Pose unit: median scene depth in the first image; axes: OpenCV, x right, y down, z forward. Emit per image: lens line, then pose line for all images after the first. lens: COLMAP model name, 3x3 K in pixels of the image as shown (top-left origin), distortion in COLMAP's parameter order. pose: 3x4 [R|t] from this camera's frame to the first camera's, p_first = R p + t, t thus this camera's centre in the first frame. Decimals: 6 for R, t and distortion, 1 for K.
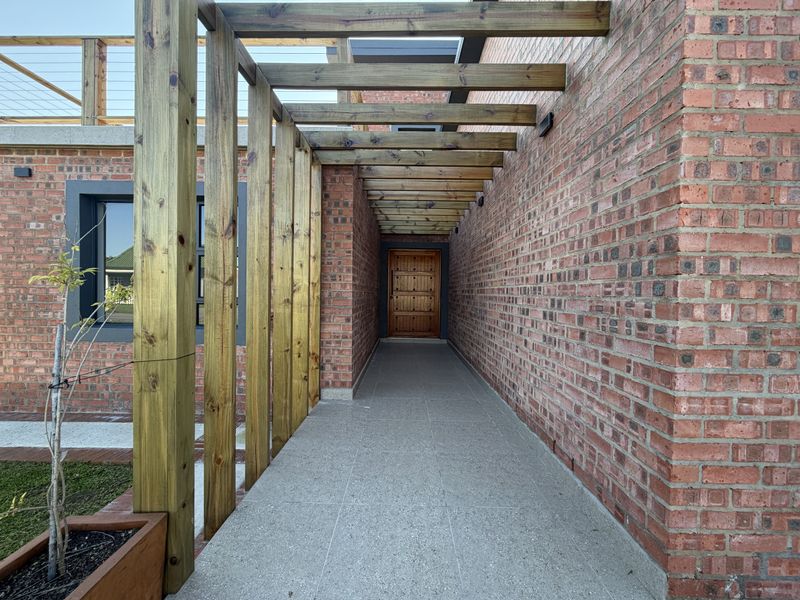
lens RADIAL K [[318.7, 0, 400.9], [0, 318.7, 296.9], [0, 0, 1]] dist [0.001156, -0.000494]
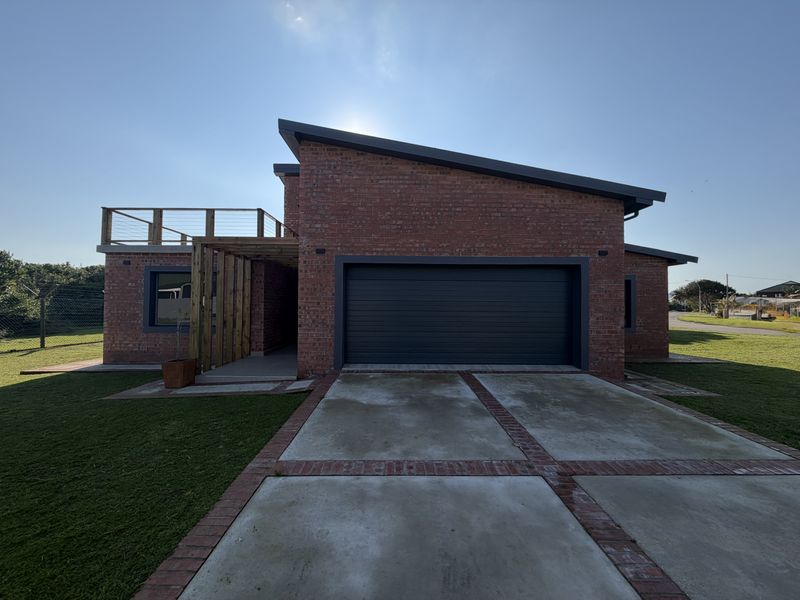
lens RADIAL K [[318.7, 0, 399.4], [0, 318.7, 298.5], [0, 0, 1]] dist [0.001156, -0.000494]
pose [[0.999753, -0.005834, 0.021448, 0.862652], [0.006591, 0.999352, -0.035373, -0.019696], [-0.021228, 0.035505, 0.999144, -1.508187]]
